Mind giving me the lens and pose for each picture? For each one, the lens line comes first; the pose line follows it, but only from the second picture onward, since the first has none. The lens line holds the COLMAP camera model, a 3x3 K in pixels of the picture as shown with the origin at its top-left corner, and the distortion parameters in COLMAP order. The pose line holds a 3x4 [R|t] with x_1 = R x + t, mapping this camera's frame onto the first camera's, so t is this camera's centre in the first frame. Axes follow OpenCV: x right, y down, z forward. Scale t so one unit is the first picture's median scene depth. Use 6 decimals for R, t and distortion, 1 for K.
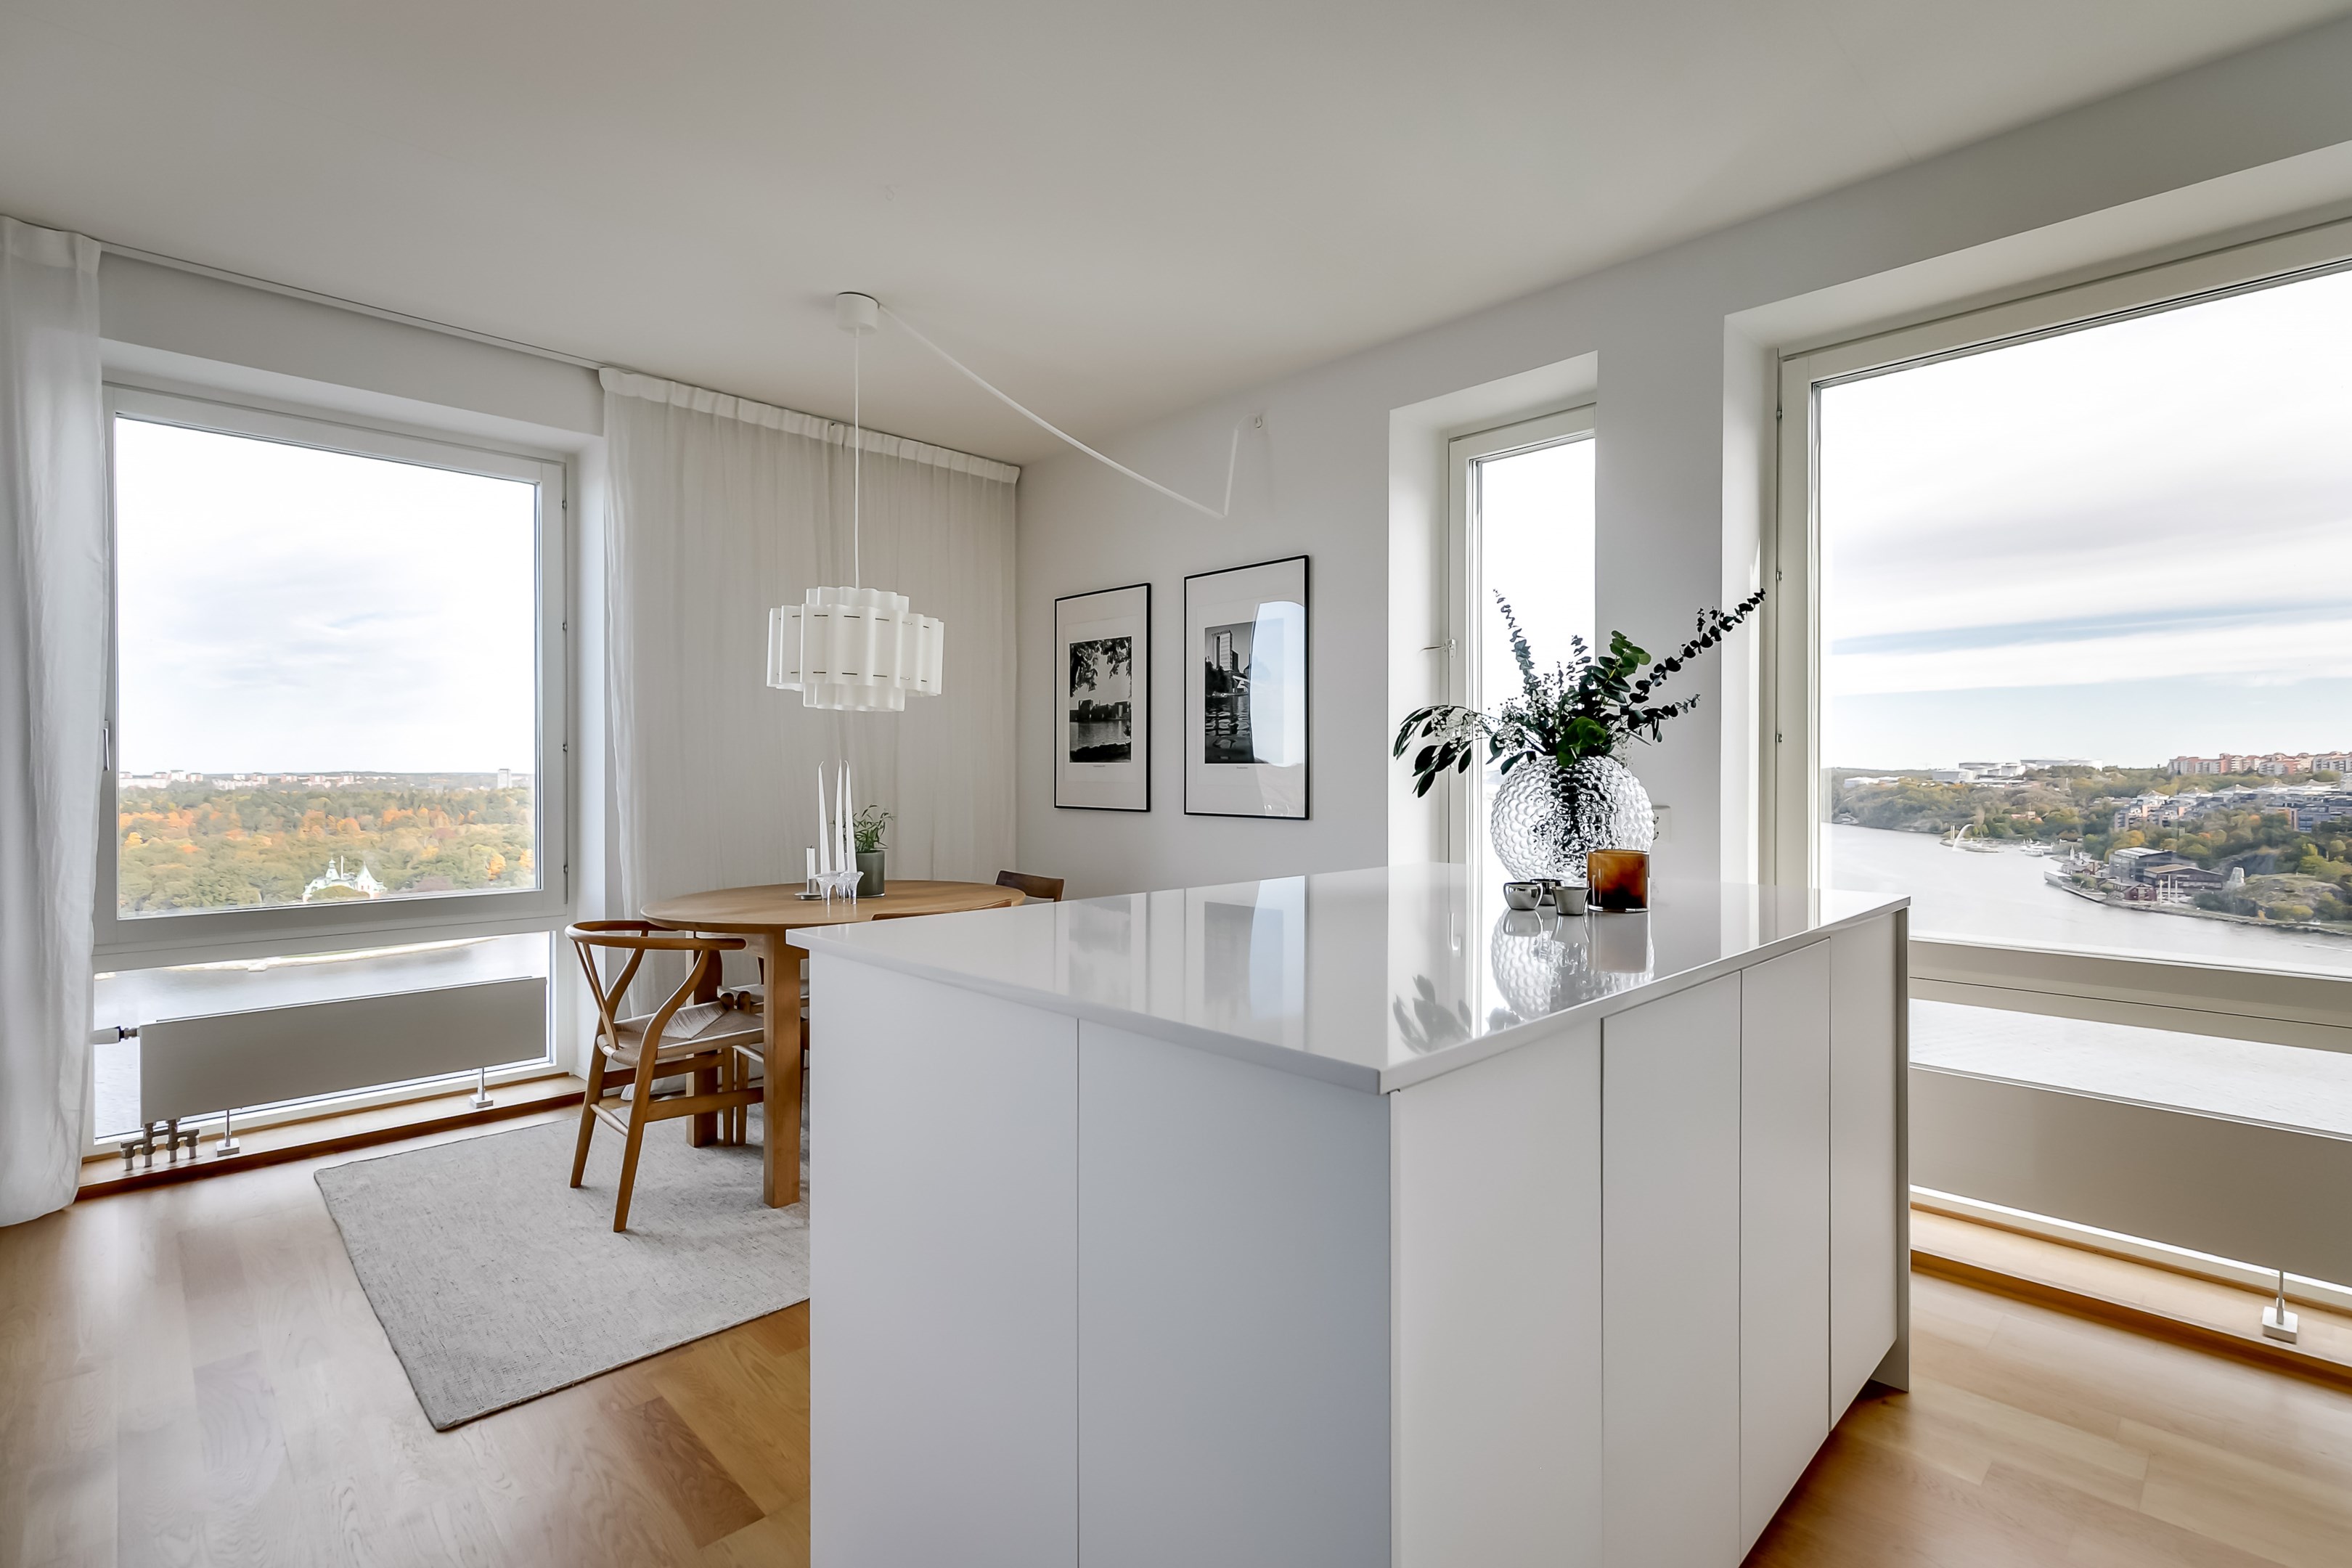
lens RADIAL K [[1098.3, 0, 1214.8], [0, 1098.3, 772.7], [0, 0, 1]] dist [0.010689, -0.001593]
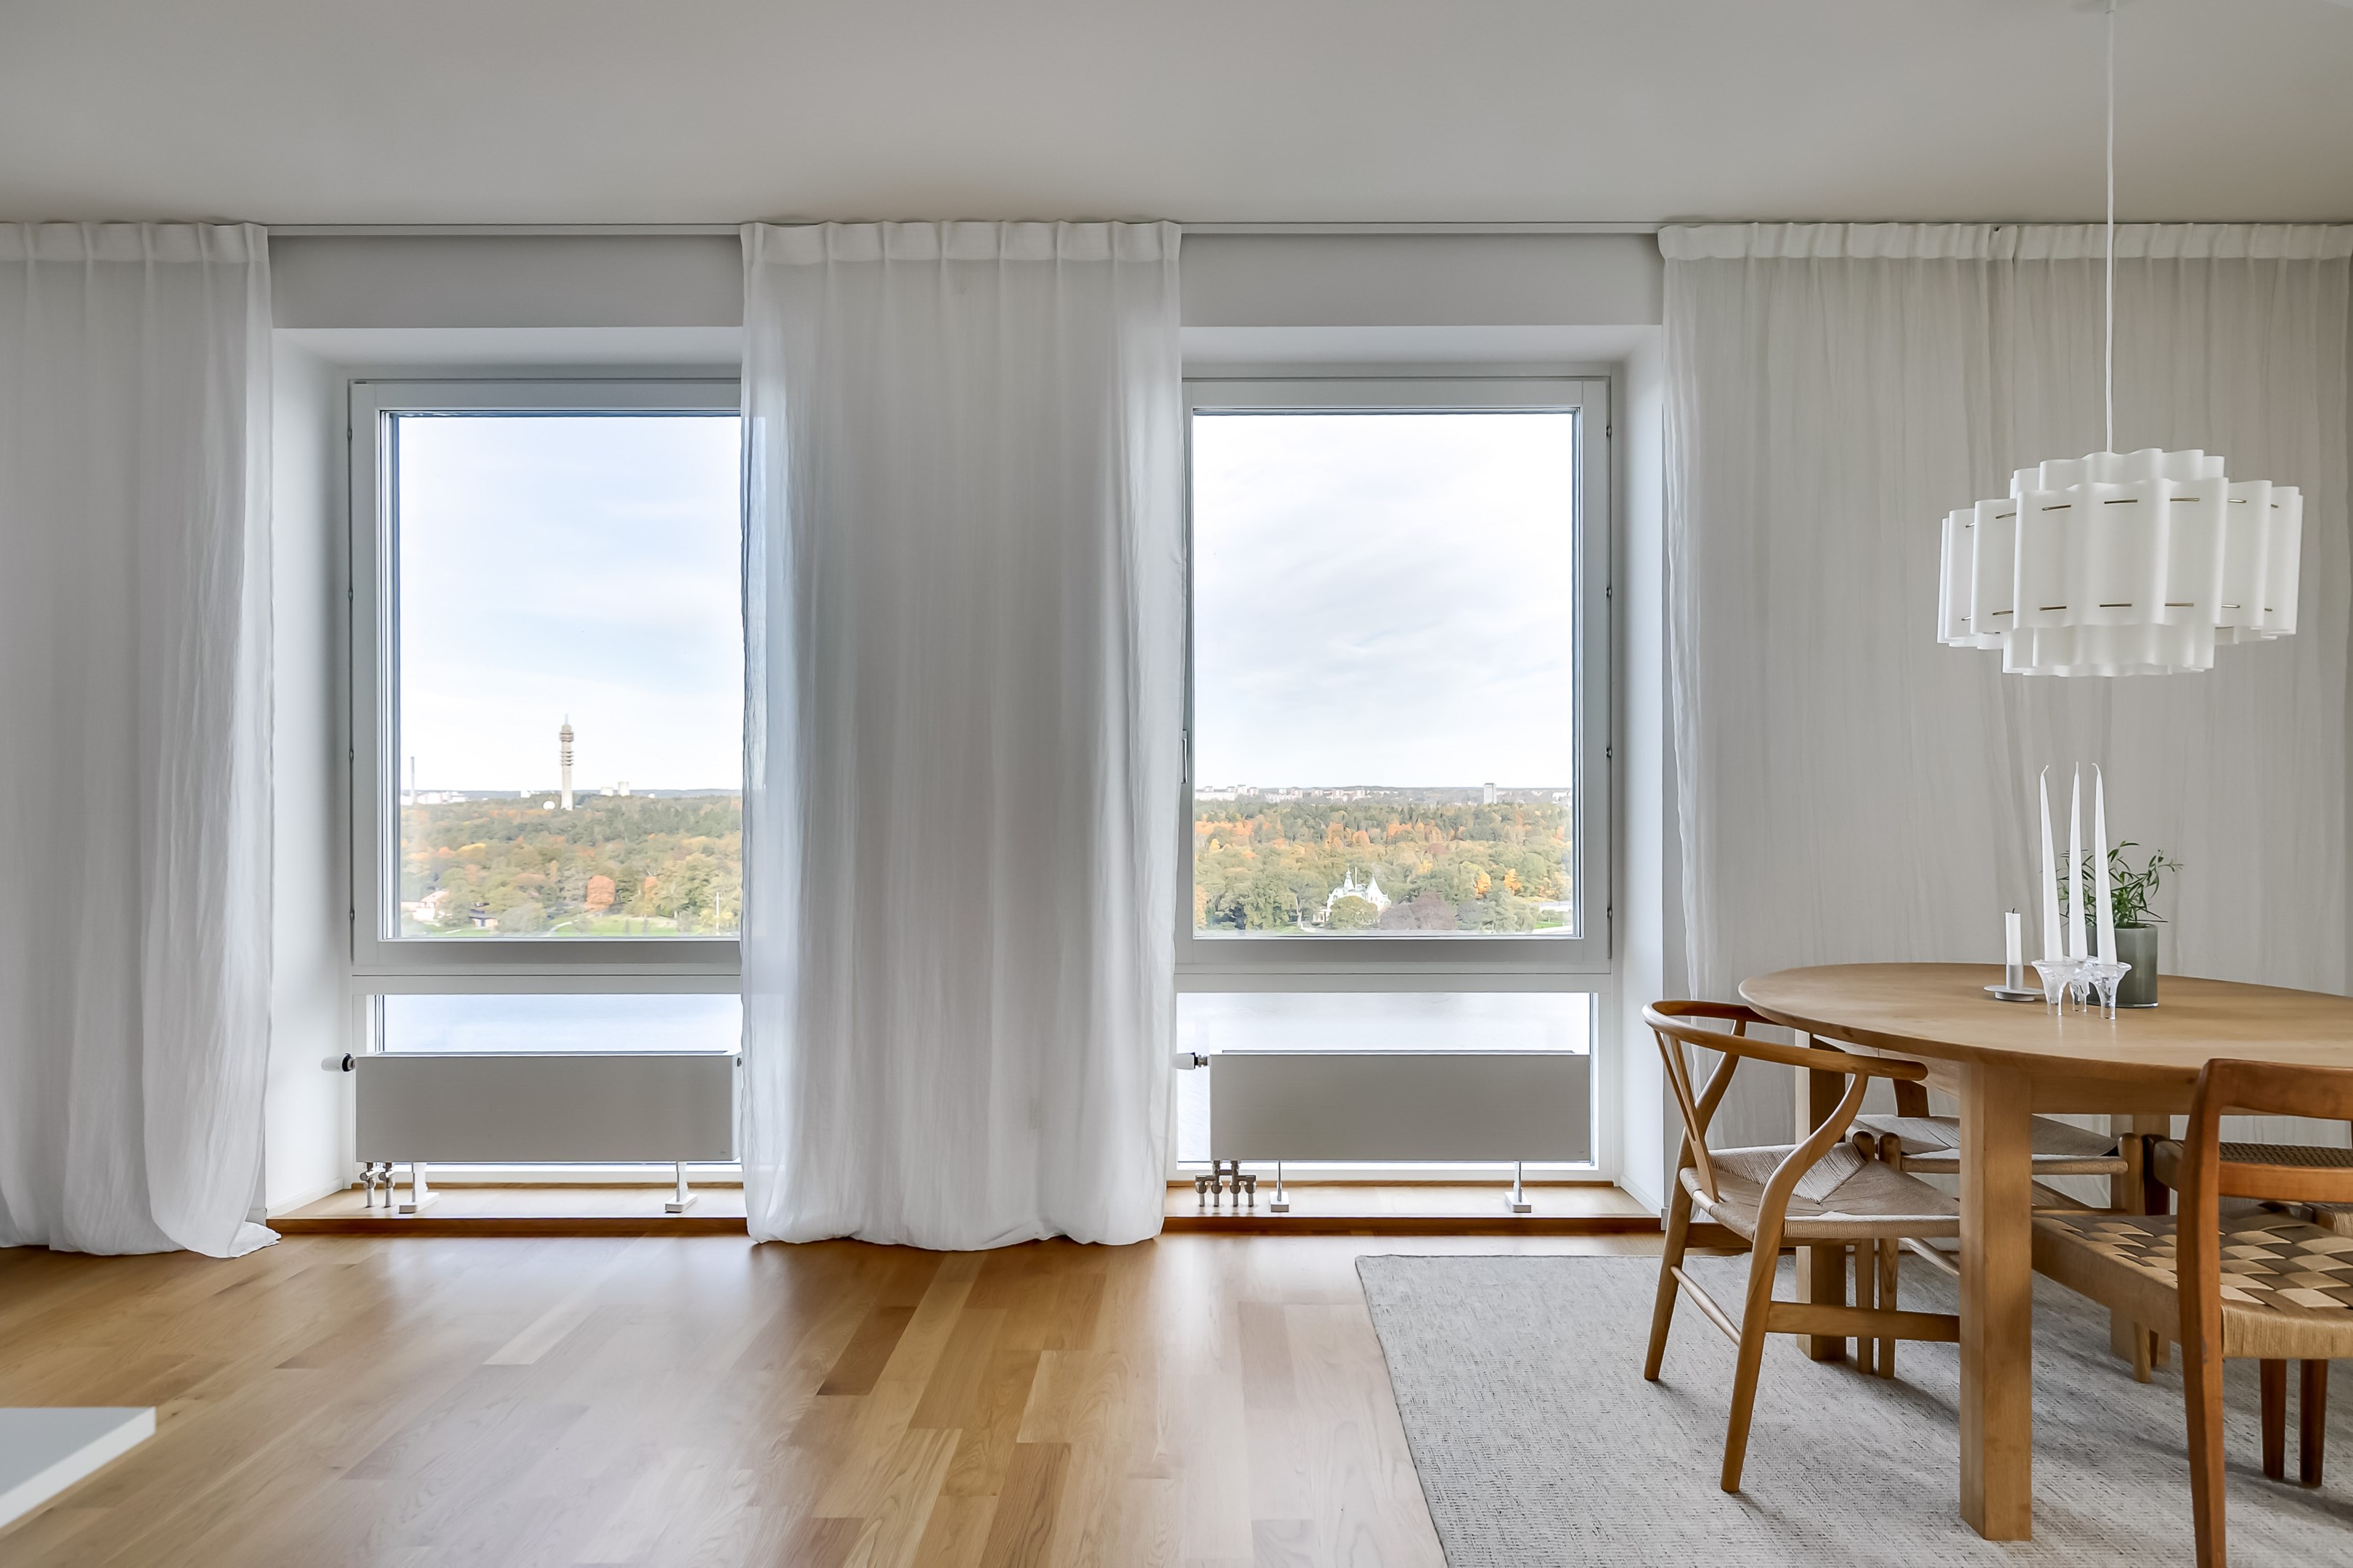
lens RADIAL K [[1334.7, 0, 1176.5], [0, 1334.7, 784.0], [0, 0, 1]] dist [0.020812, -0.000019]
pose [[0.695342, -0.001083, -0.718678, -0.166345], [-0.000814, 0.999997, -0.002294, 0.001748], [0.718678, 0.002180, 0.695340, 0.182001]]
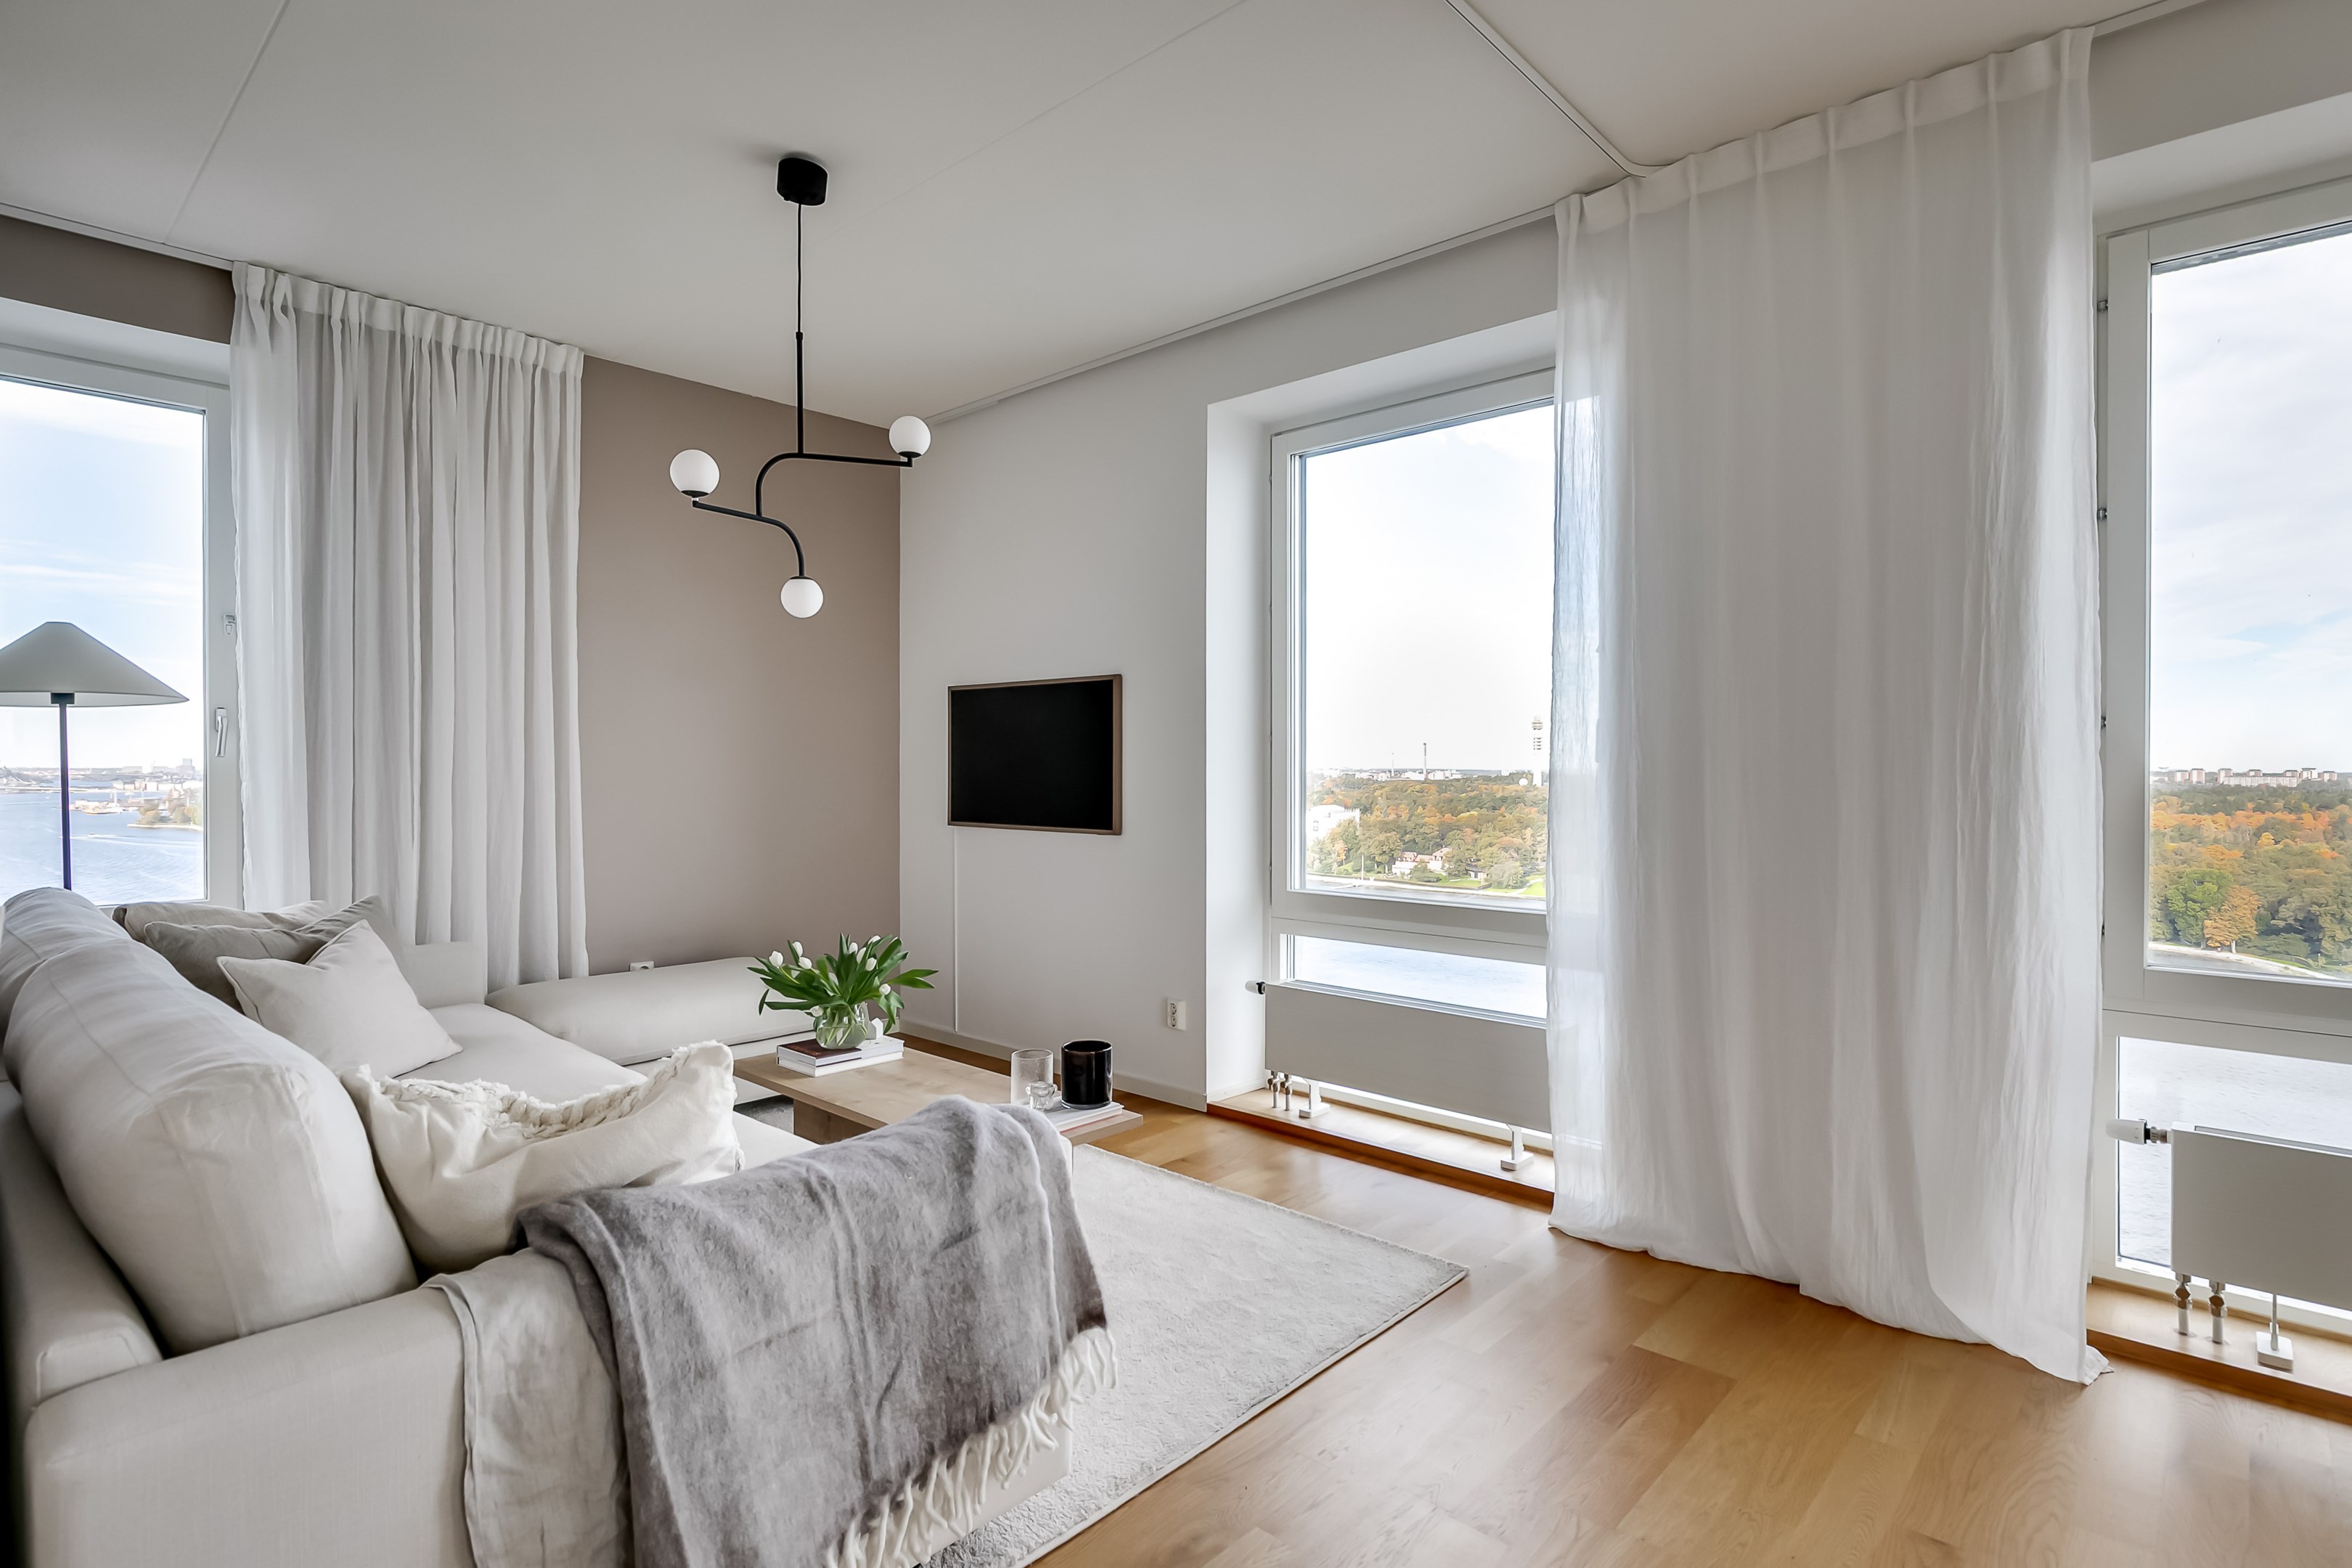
lens RADIAL K [[1166.0, 0, 1189.5], [0, 1166.0, 769.5], [0, 0, 1]] dist [-0.000317, 0.000104]
pose [[0.049145, 0.004183, -0.998783, -0.257398], [-0.005287, 0.999978, 0.003928, 0.003665], [0.998778, 0.005087, 0.049166, 0.330323]]
